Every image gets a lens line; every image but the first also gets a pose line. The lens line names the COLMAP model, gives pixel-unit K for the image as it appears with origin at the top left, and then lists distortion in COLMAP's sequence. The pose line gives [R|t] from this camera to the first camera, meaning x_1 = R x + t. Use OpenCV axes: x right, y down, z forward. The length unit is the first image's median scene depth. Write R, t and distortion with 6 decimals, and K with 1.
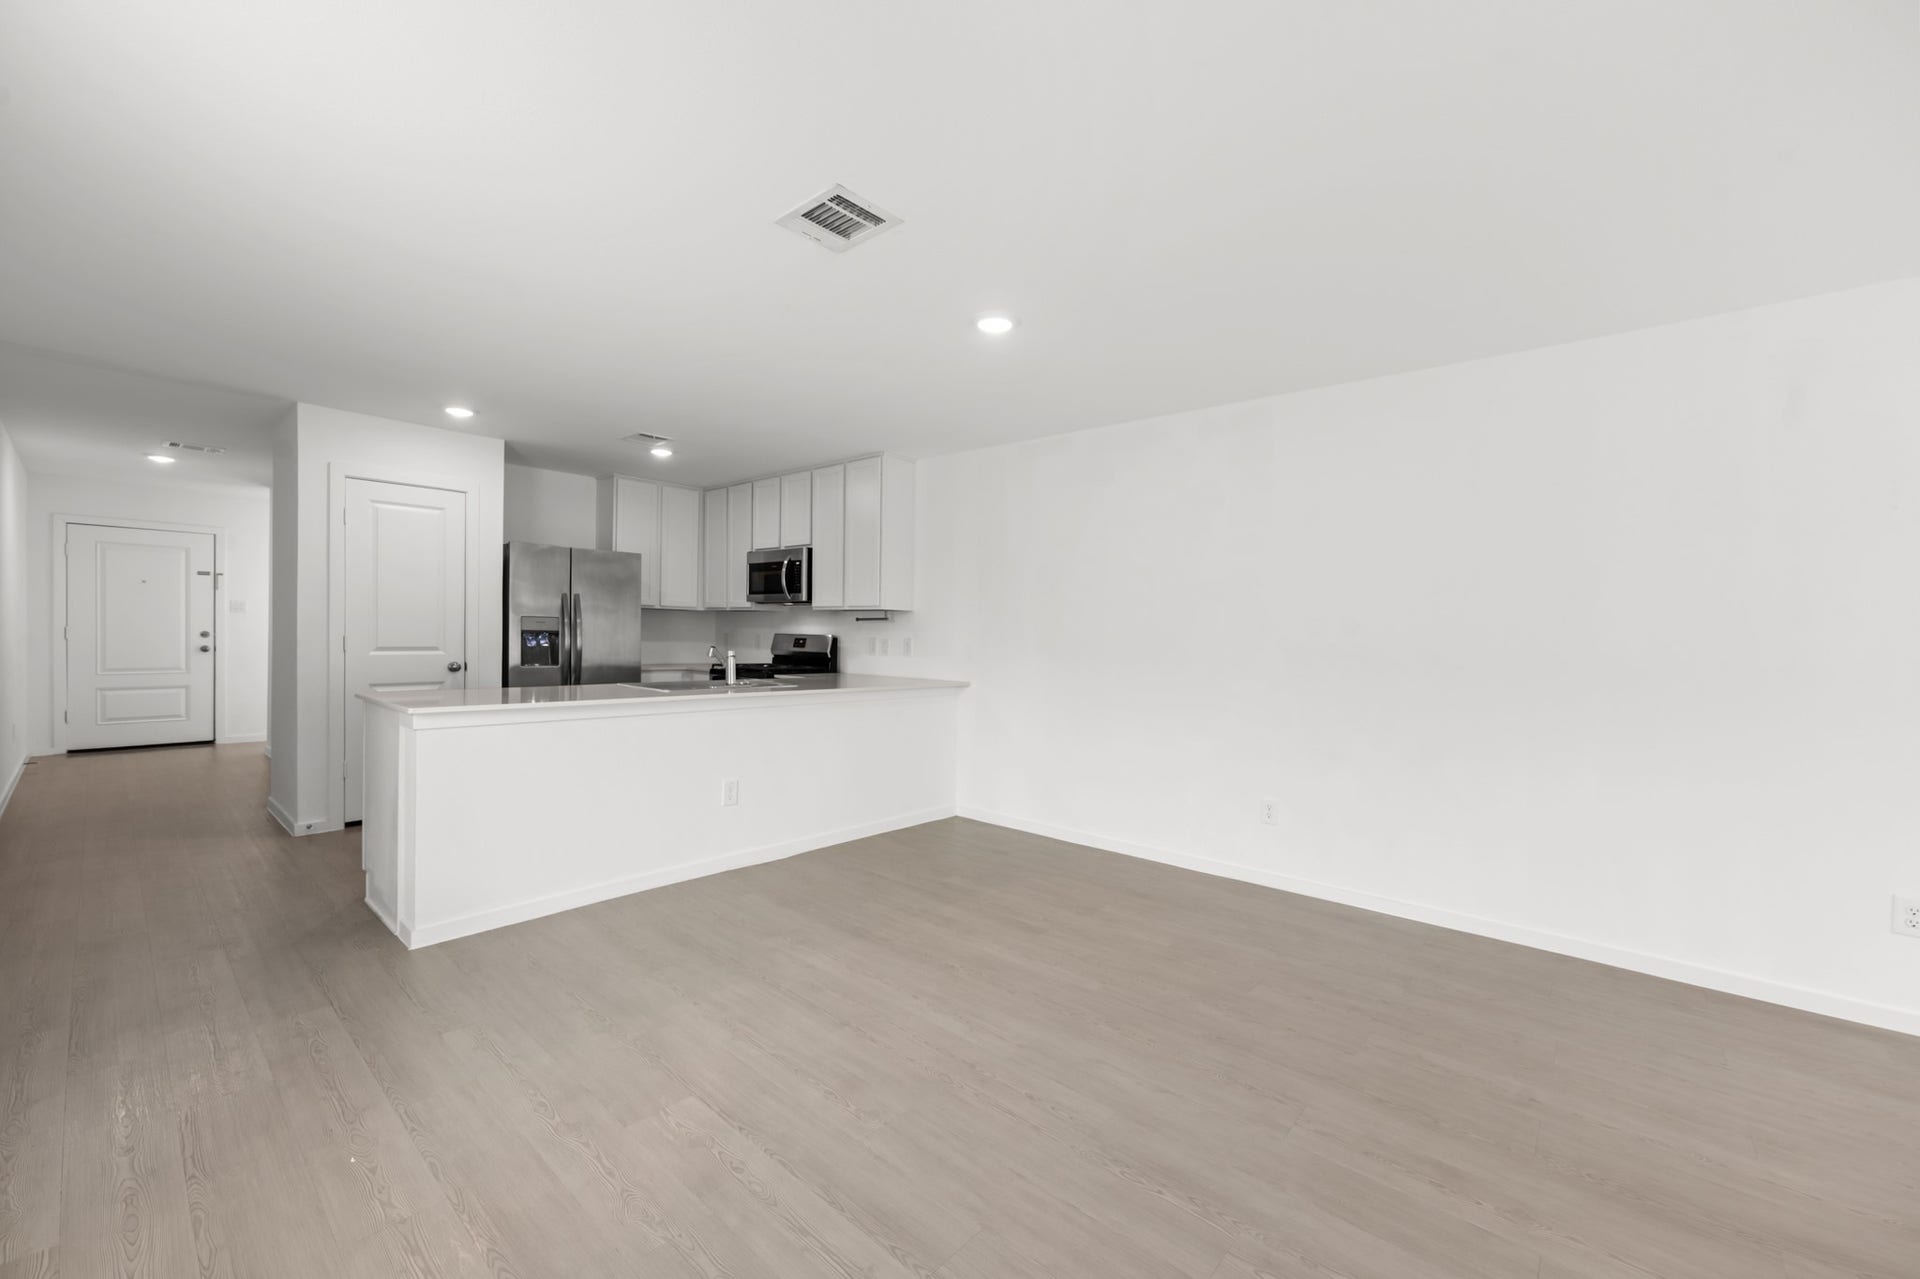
lens RADIAL K [[808.5, 0, 960.8], [0, 808.5, 624.3], [0, 0, 1]] dist [0.003696, 0.000607]
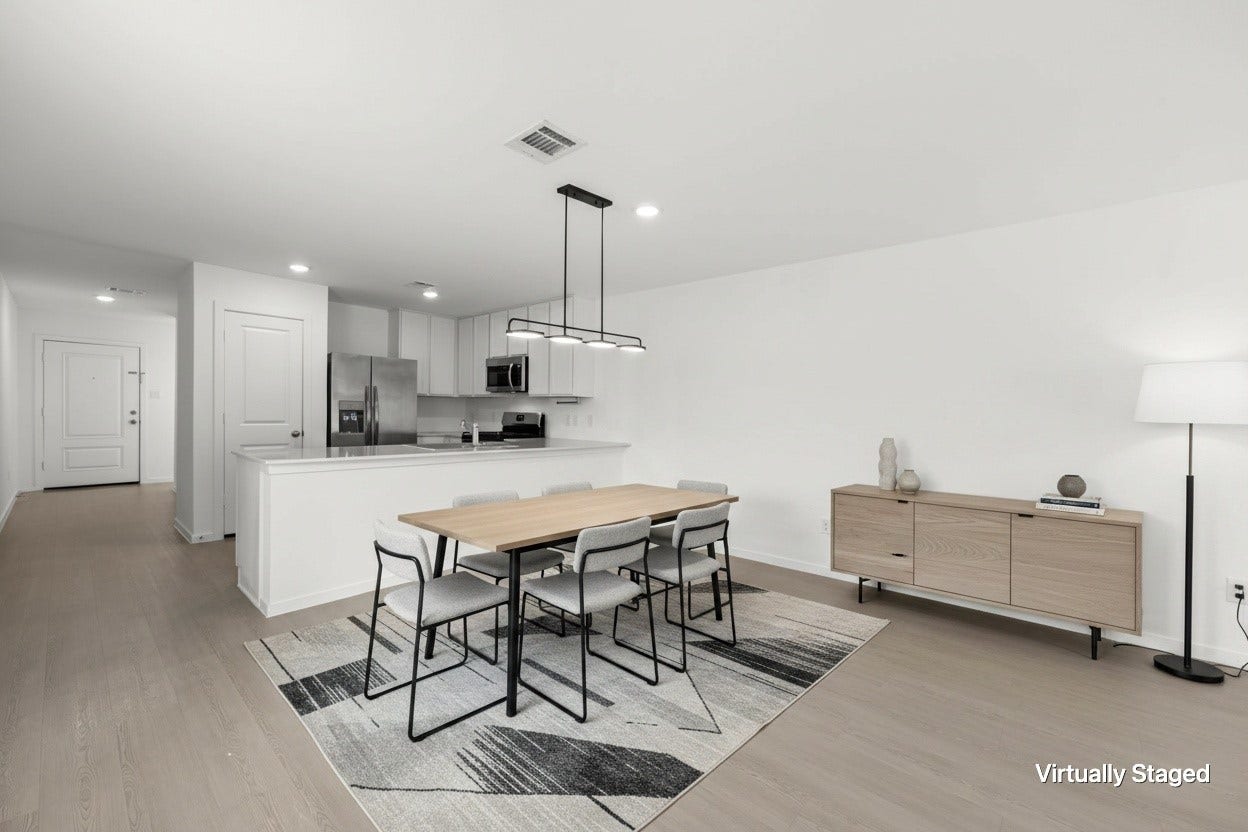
lens RADIAL K [[525.5, 0, 623.7], [0, 525.5, 406.8], [0, 0, 1]] dist [0.003696, 0.000607]
pose [[1.000000, 0.000323, -0.000352, -0.003431], [-0.000323, 0.999999, 0.001458, -0.000038], [0.000353, -0.001458, 0.999999, 0.003040]]
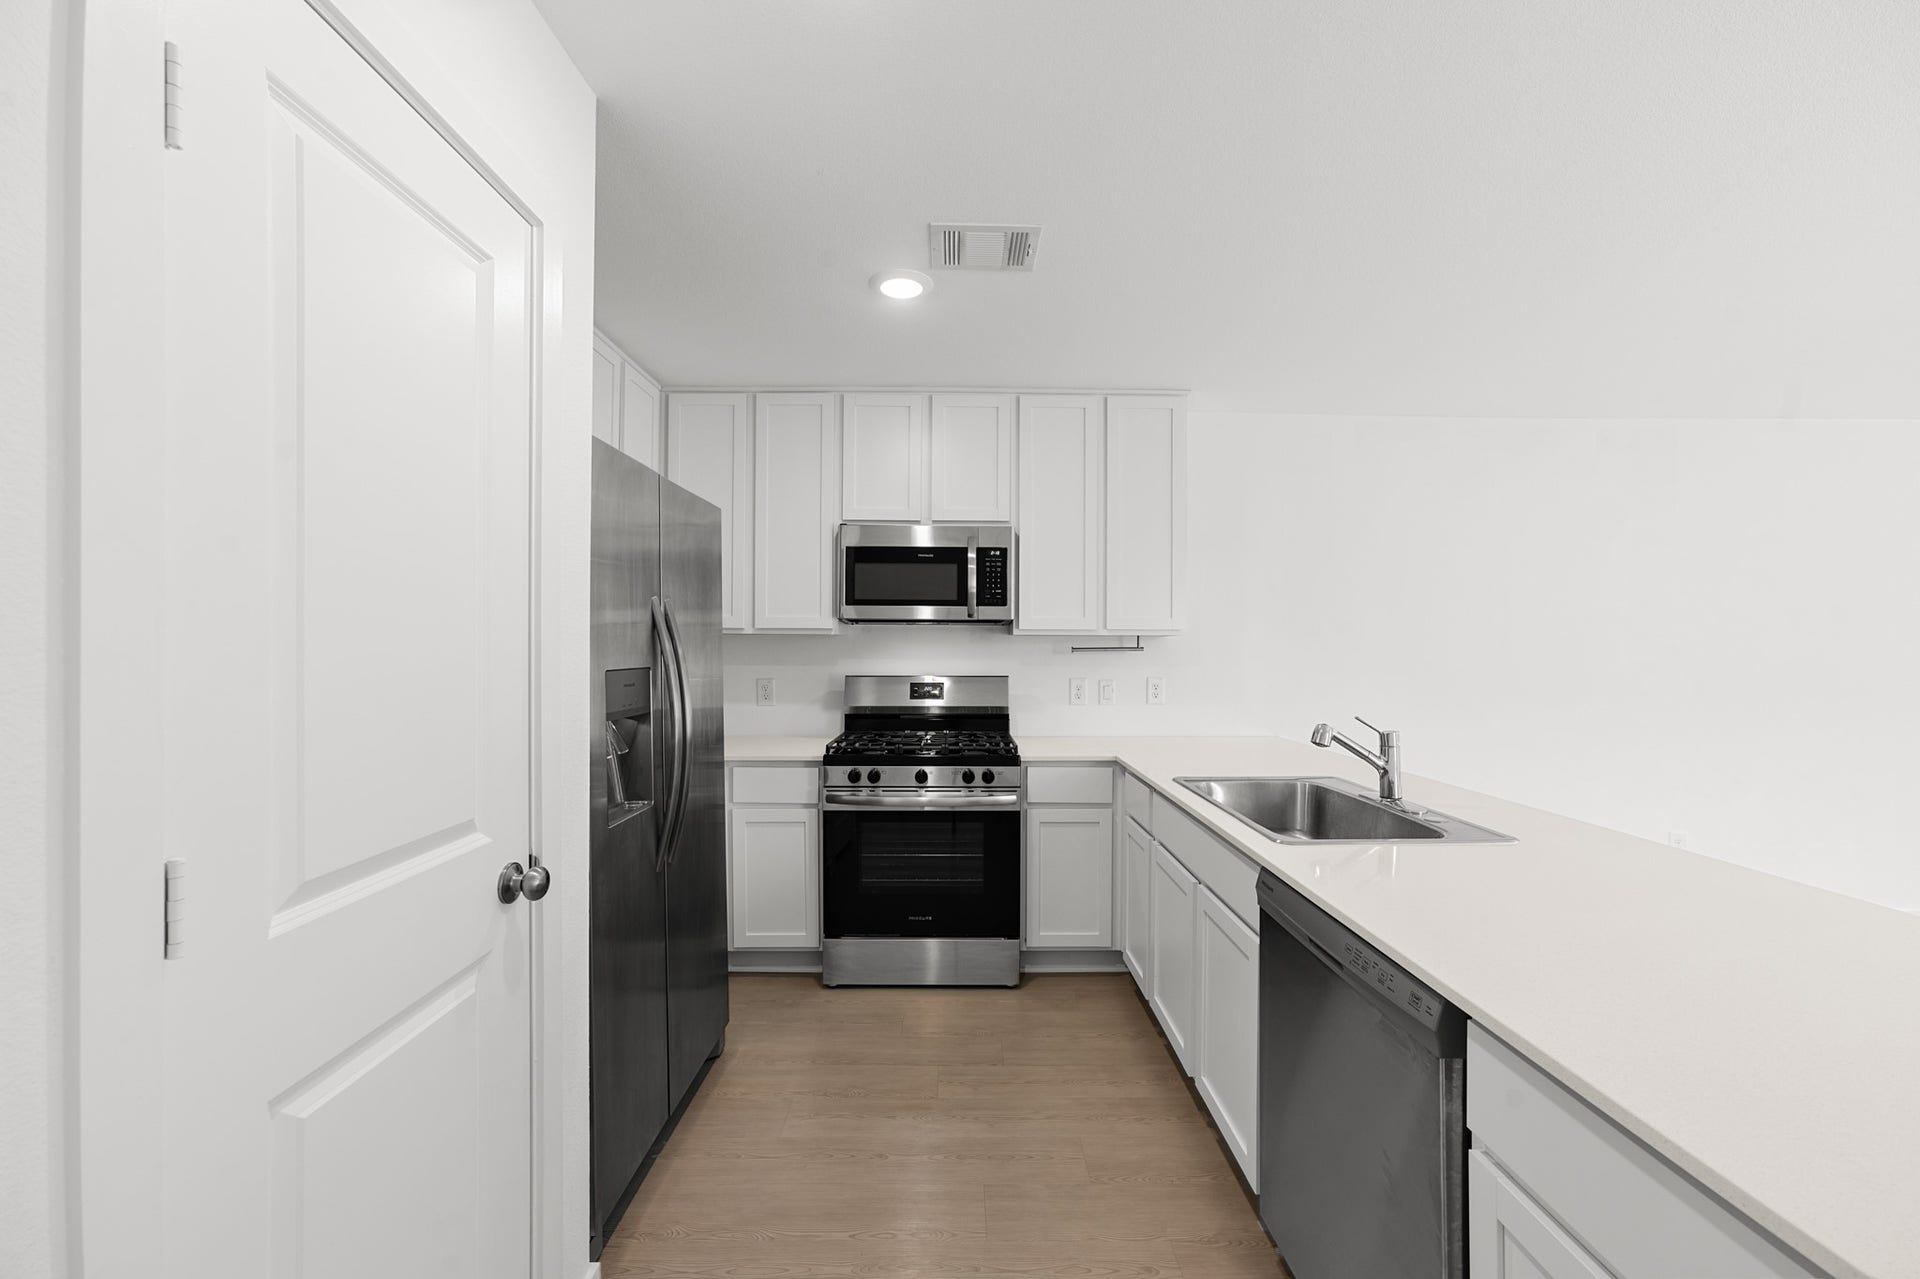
lens RADIAL K [[768.2, 0, 948.8], [0, 768.2, 643.9], [0, 0, 1]] dist [-0.011126, 0.005645]
pose [[0.721610, -0.017331, 0.692082, -0.681391], [0.002304, 0.999741, 0.022633, -0.027111], [-0.692296, -0.014738, 0.721464, 0.716155]]
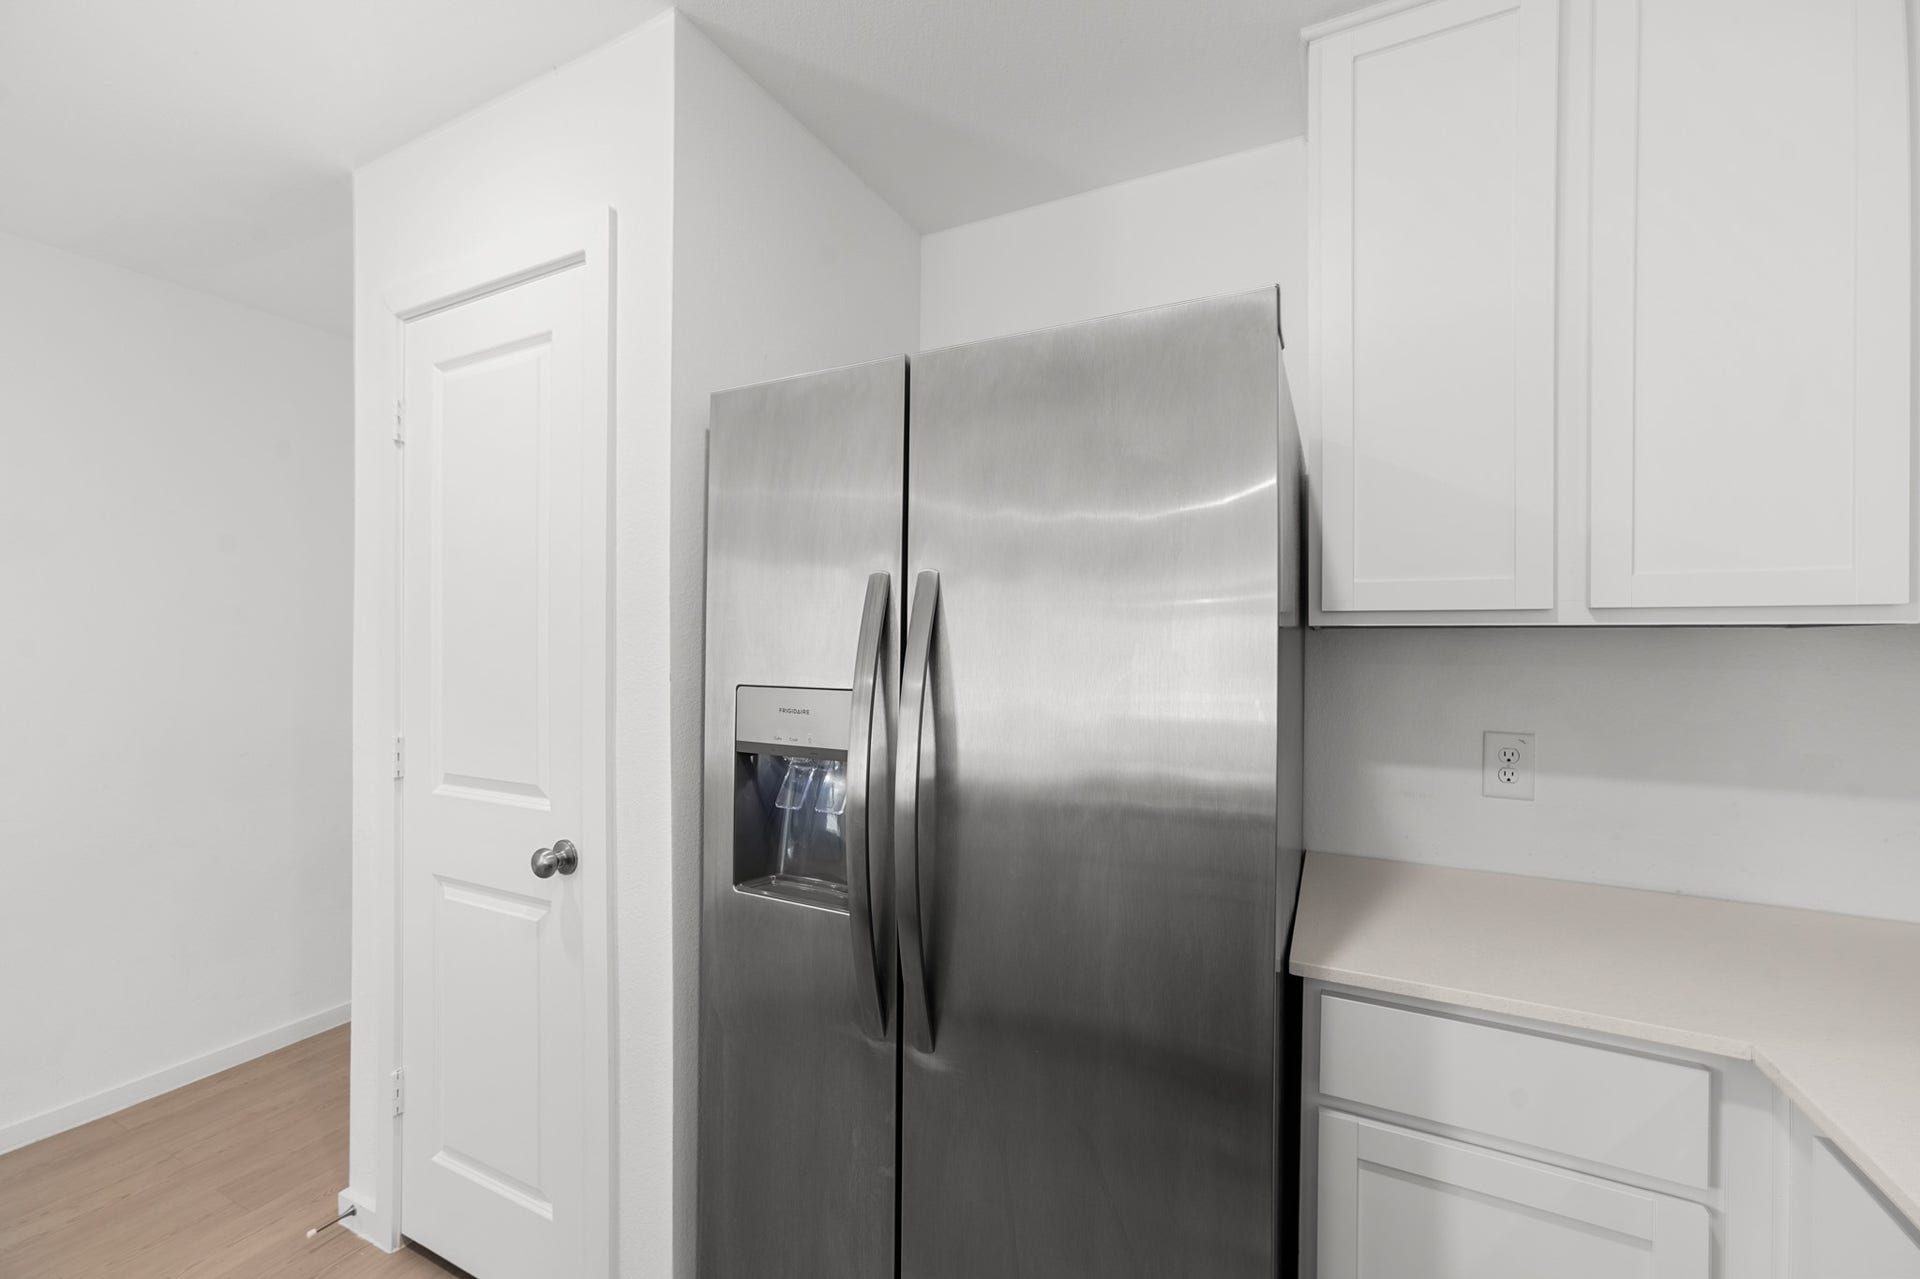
lens RADIAL K [[768.2, 0, 958.7], [0, 768.2, 646.8], [0, 0, 1]] dist [-0.011126, 0.005645]
pose [[0.287813, -0.025827, -0.957338, -0.311380], [0.007659, 0.999666, -0.024667, -0.015527], [0.957656, -0.000233, 0.287914, 1.035931]]
